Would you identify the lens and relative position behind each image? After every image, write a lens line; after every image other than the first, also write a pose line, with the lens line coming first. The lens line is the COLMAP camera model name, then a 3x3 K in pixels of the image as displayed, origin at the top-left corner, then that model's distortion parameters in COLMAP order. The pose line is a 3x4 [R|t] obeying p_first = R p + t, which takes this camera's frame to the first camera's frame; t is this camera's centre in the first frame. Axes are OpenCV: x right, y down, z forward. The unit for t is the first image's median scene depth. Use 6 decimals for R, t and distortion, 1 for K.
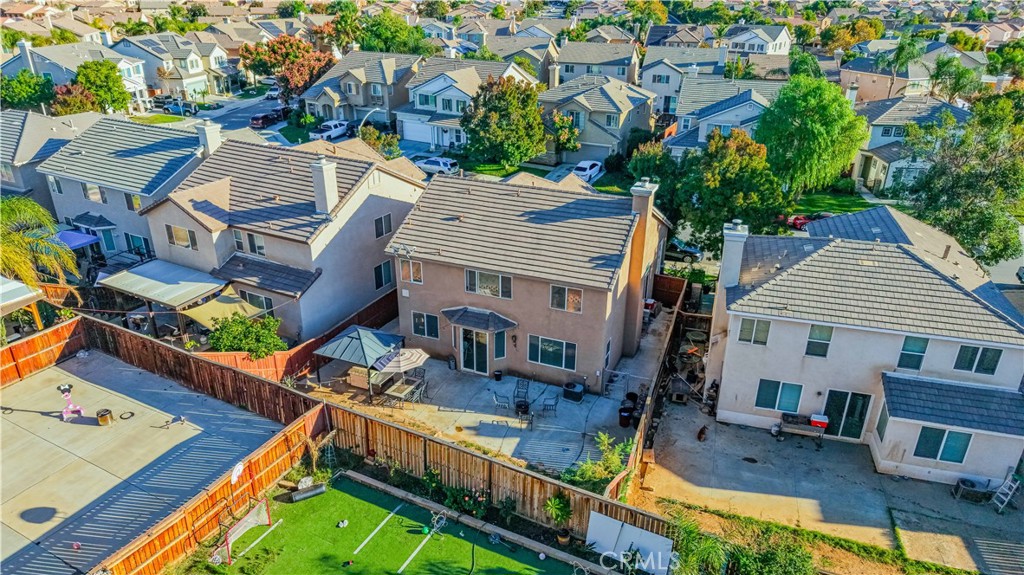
lens RADIAL K [[680.9, 0, 512.0], [0, 680.9, 287.5], [0, 0, 1]] dist [0.003178, 0.000425]
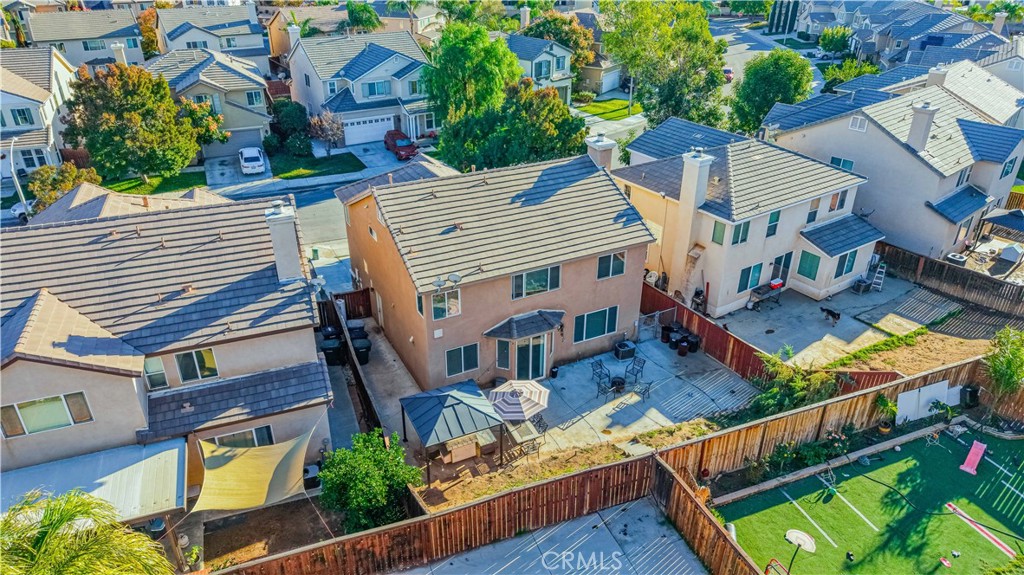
lens RADIAL K [[680.9, 0, 512.0], [0, 680.9, 287.5], [0, 0, 1]] dist [0.003178, 0.000425]
pose [[0.652594, -0.360191, 0.666621, -0.633045], [0.316288, 0.928966, 0.192309, -0.174582], [-0.688537, 0.085345, 0.720162, 0.352392]]
